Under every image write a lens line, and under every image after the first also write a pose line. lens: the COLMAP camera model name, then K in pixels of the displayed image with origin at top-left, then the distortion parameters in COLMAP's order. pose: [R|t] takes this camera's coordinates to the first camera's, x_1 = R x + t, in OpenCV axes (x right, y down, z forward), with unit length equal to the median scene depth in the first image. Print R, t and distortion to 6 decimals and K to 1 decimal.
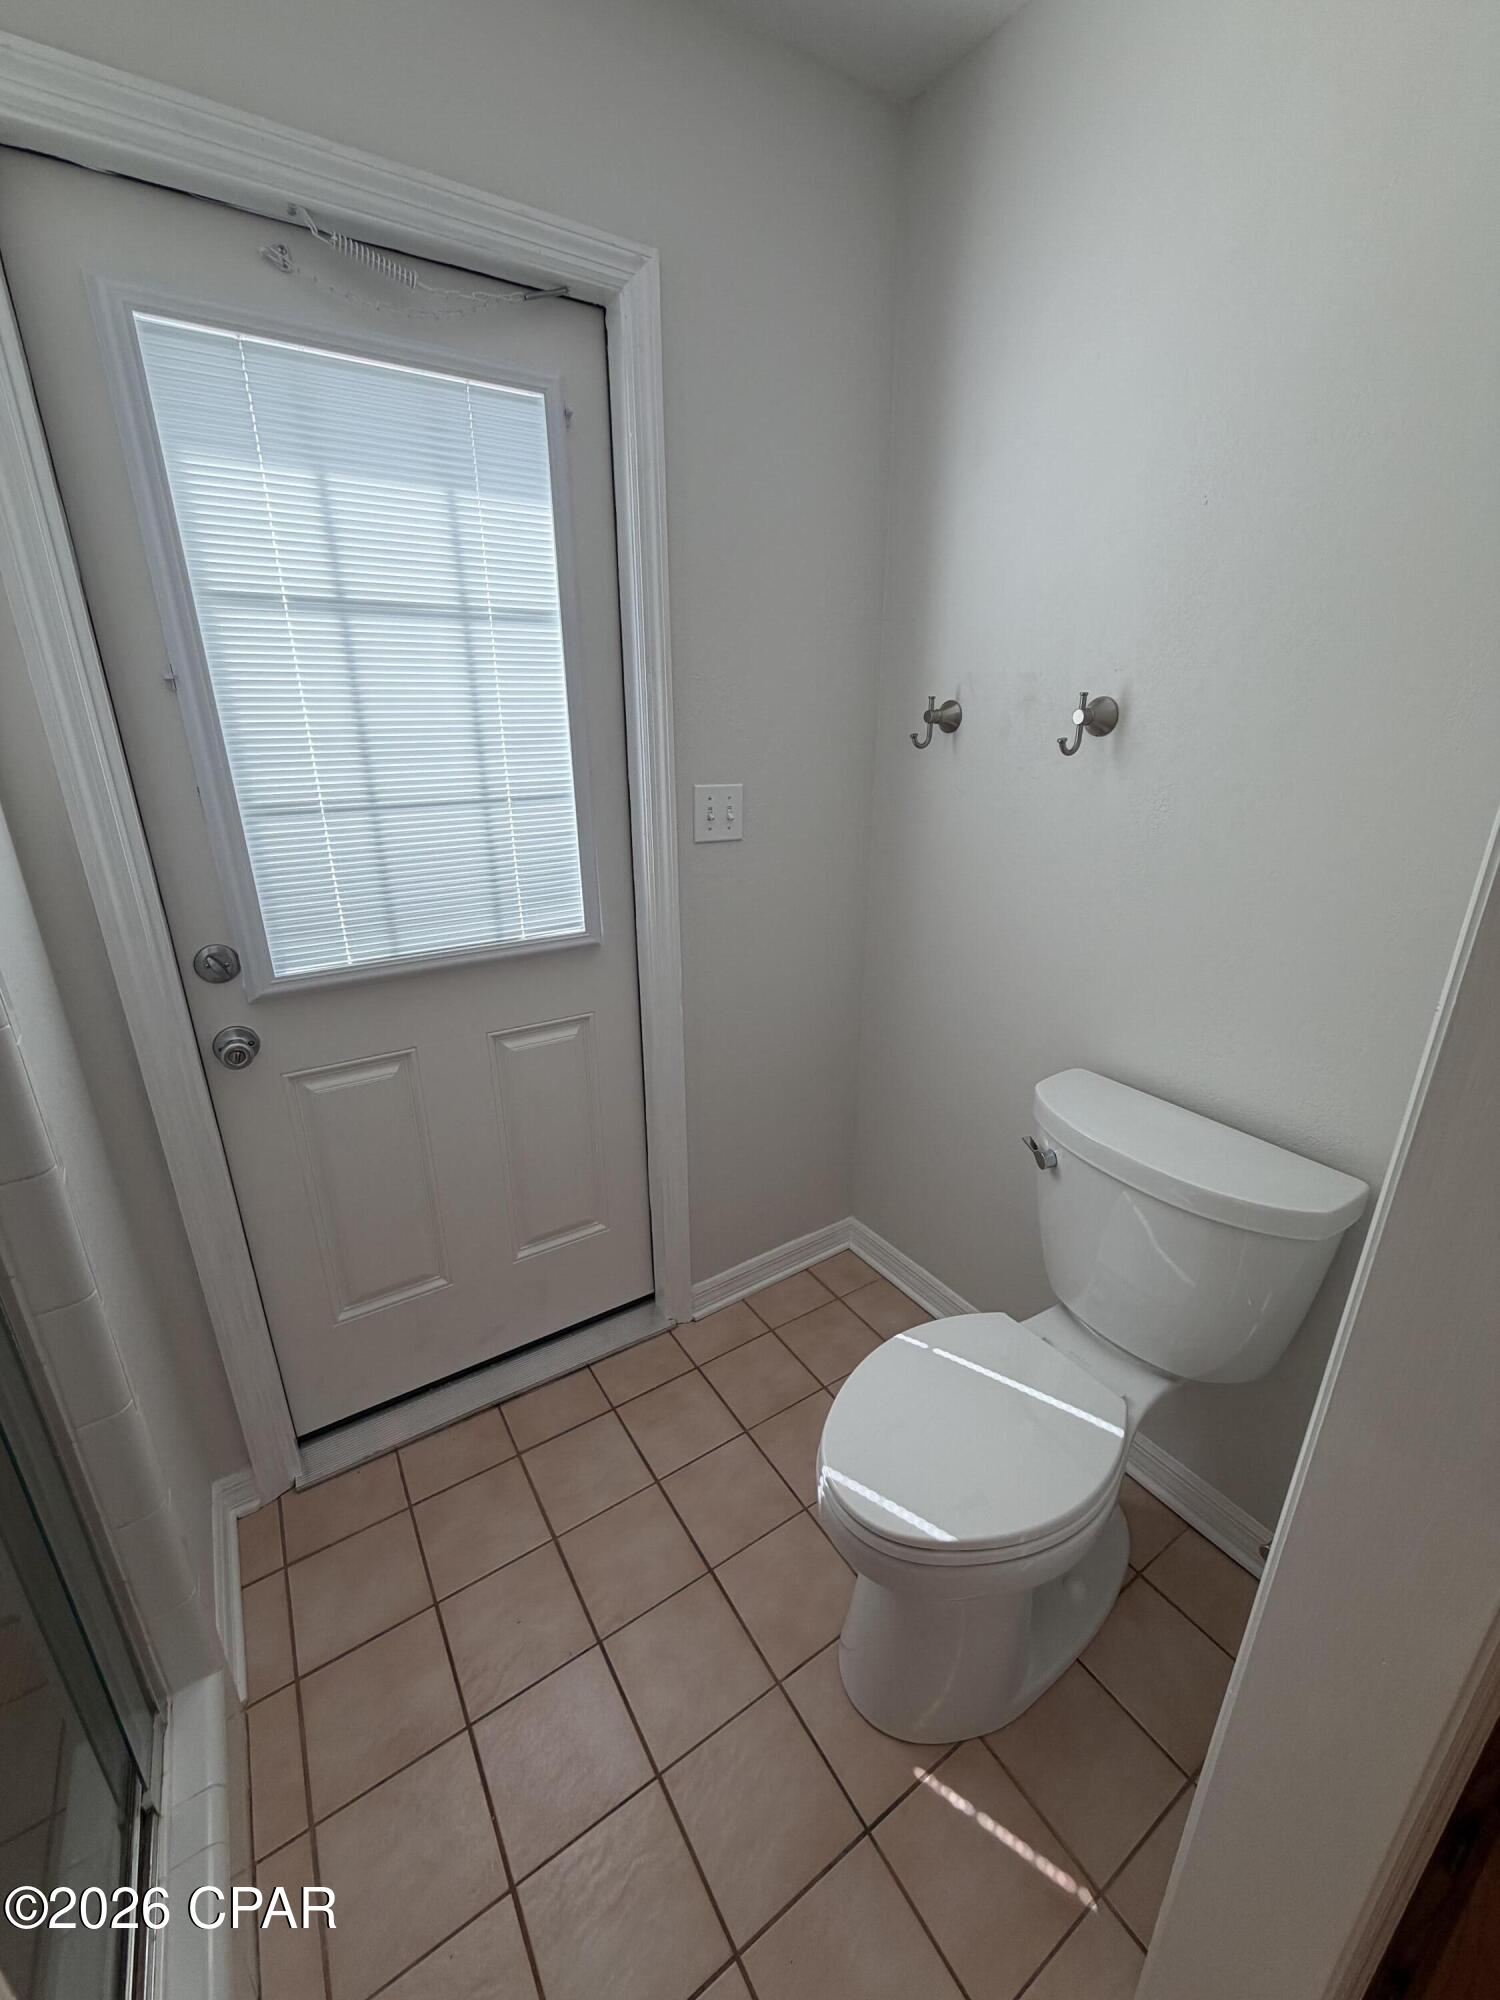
lens RADIAL K [[799.4, 0, 749.2], [0, 799.4, 995.3], [0, 0, 1]] dist [0.000228, 0.000278]
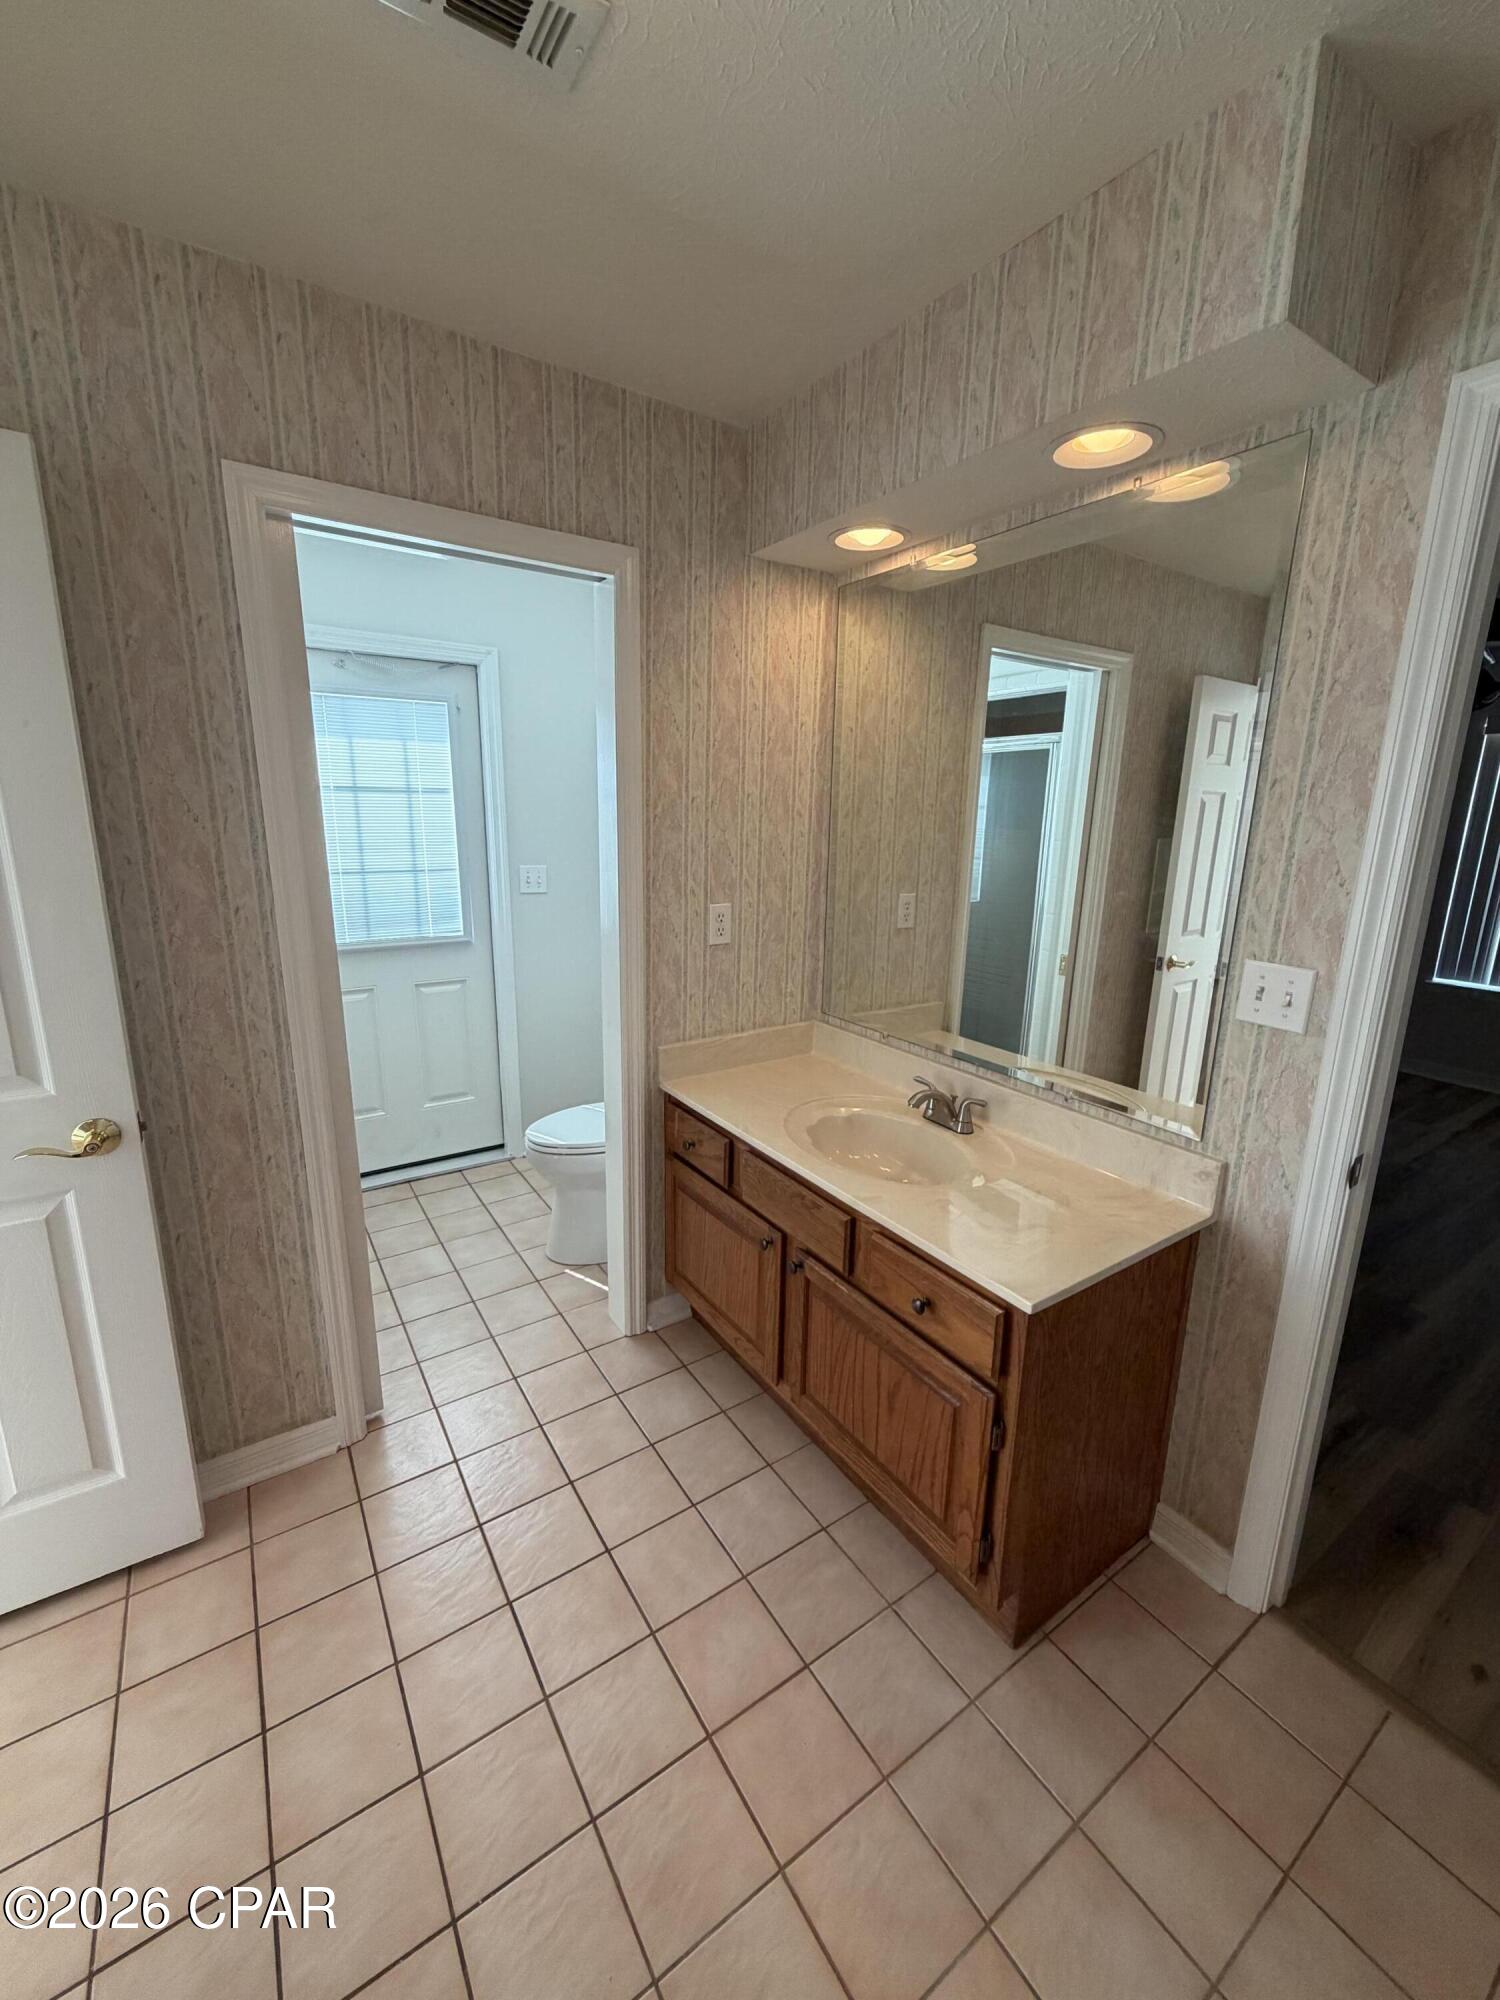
lens RADIAL K [[799.4, 0, 749.2], [0, 799.4, 995.3], [0, 0, 1]] dist [0.000228, 0.000278]
pose [[0.999900, 0.006922, 0.012359, 0.555172], [-0.005254, 0.991470, -0.130226, 0.372037], [-0.013155, 0.130148, 0.991407, -1.127251]]
